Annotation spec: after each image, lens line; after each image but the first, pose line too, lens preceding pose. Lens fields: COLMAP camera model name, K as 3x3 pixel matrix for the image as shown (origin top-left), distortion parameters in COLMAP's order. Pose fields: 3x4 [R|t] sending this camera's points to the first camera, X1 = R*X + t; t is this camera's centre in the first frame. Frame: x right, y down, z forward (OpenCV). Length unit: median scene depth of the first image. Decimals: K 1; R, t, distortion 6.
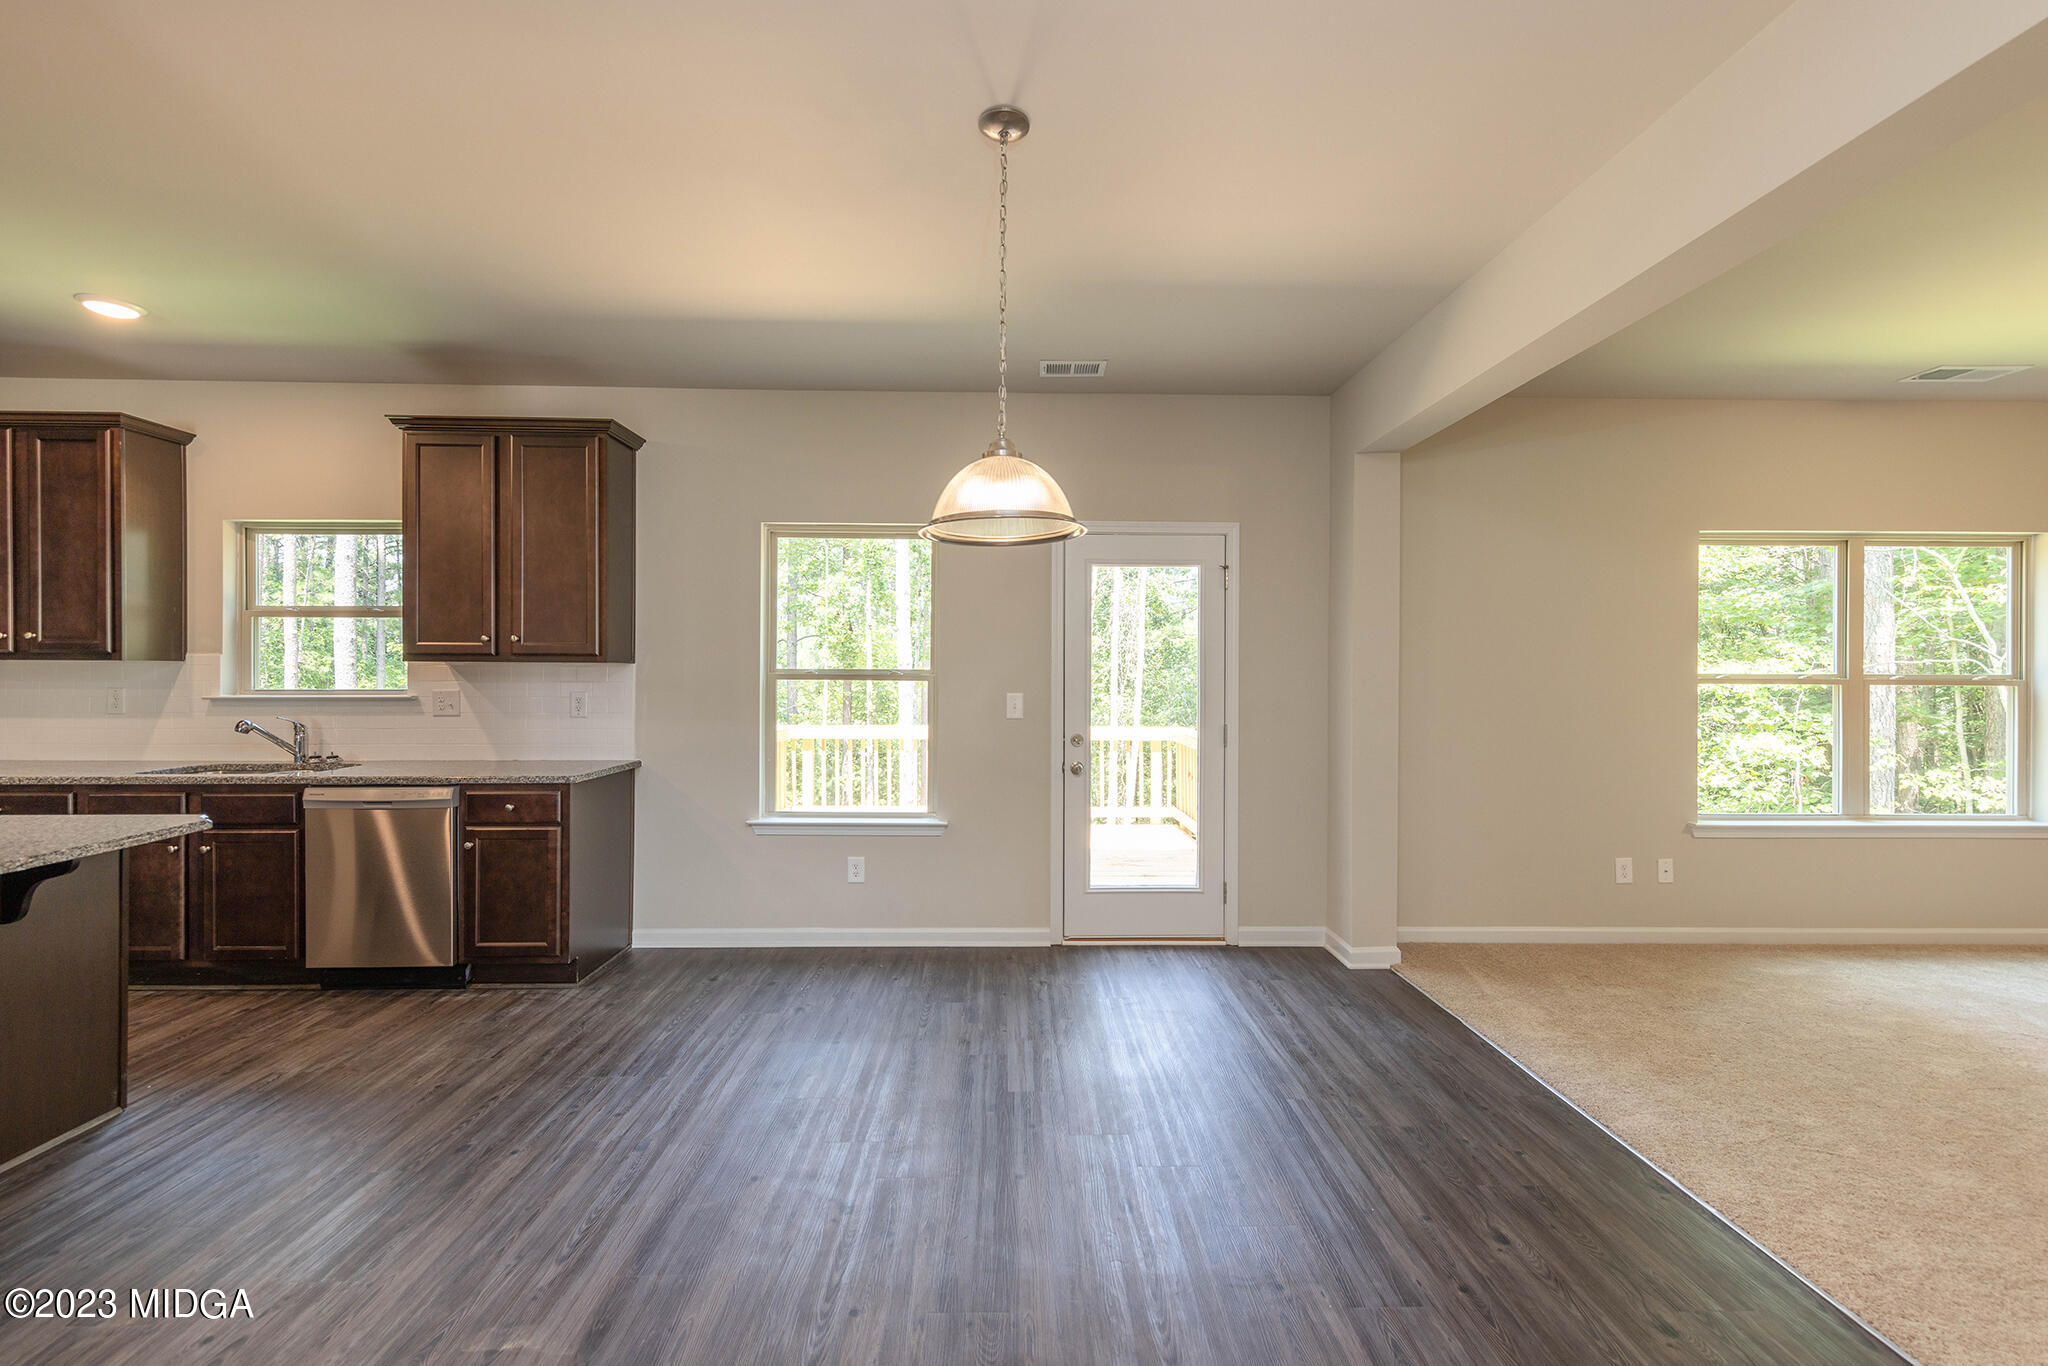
lens RADIAL K [[854.7, 0, 1016.5], [0, 854.7, 674.1], [0, 0, 1]] dist [0.015533, 0.000391]
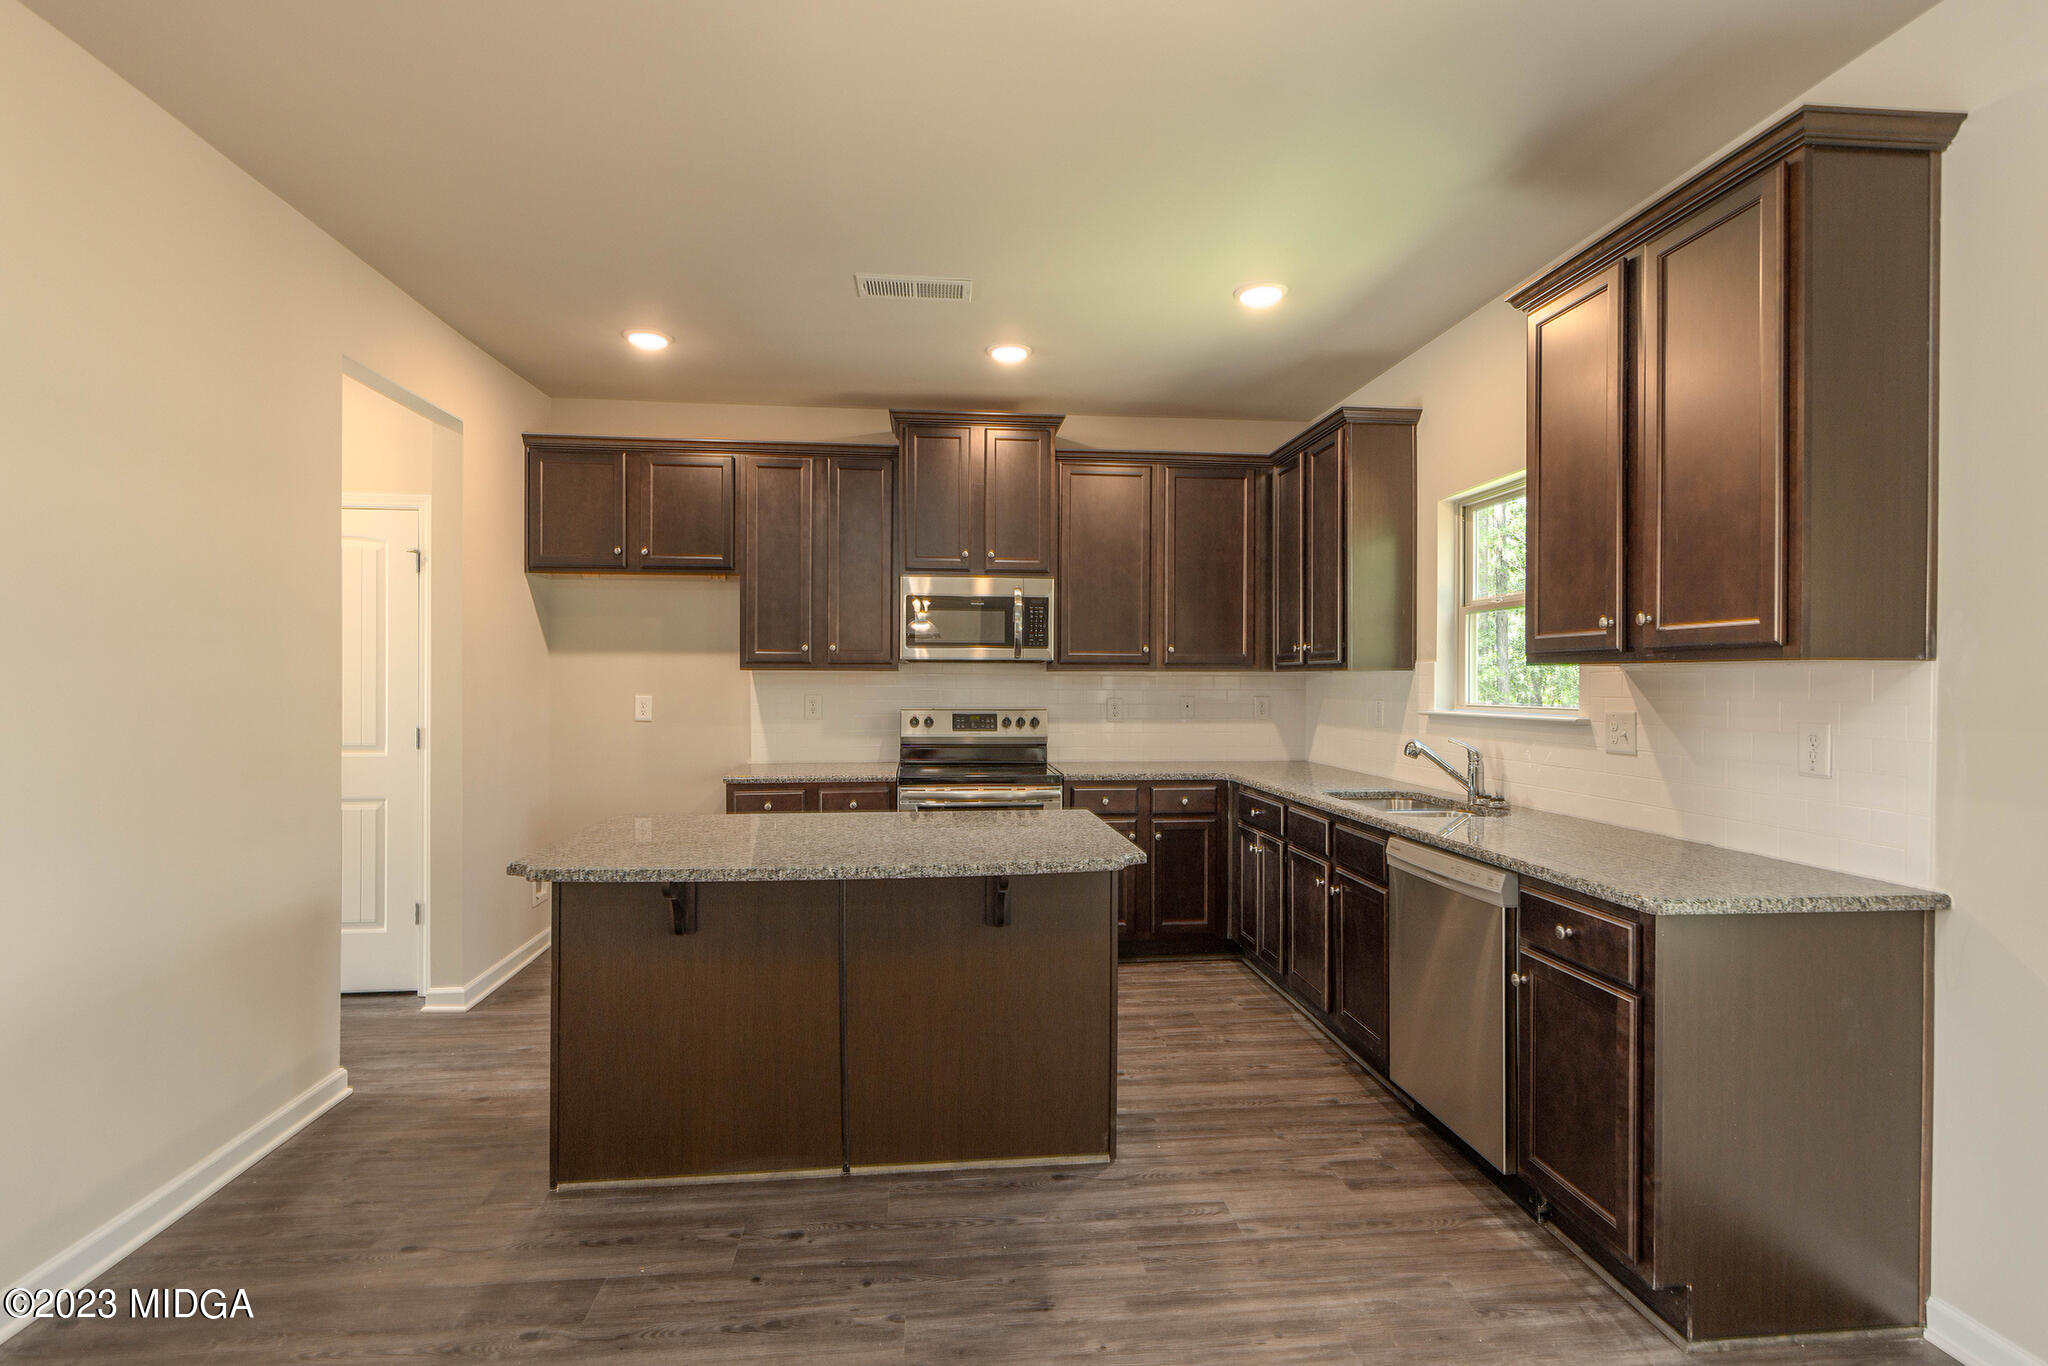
lens RADIAL K [[980.8, 0, 1019.2], [0, 980.8, 678.9], [0, 0, 1]] dist [0.010545, -0.000632]
pose [[0.090381, -0.006488, -0.995886, -0.003138], [-0.004659, 0.999965, -0.006938, 0.002738], [0.995896, 0.005267, 0.090348, 0.601477]]
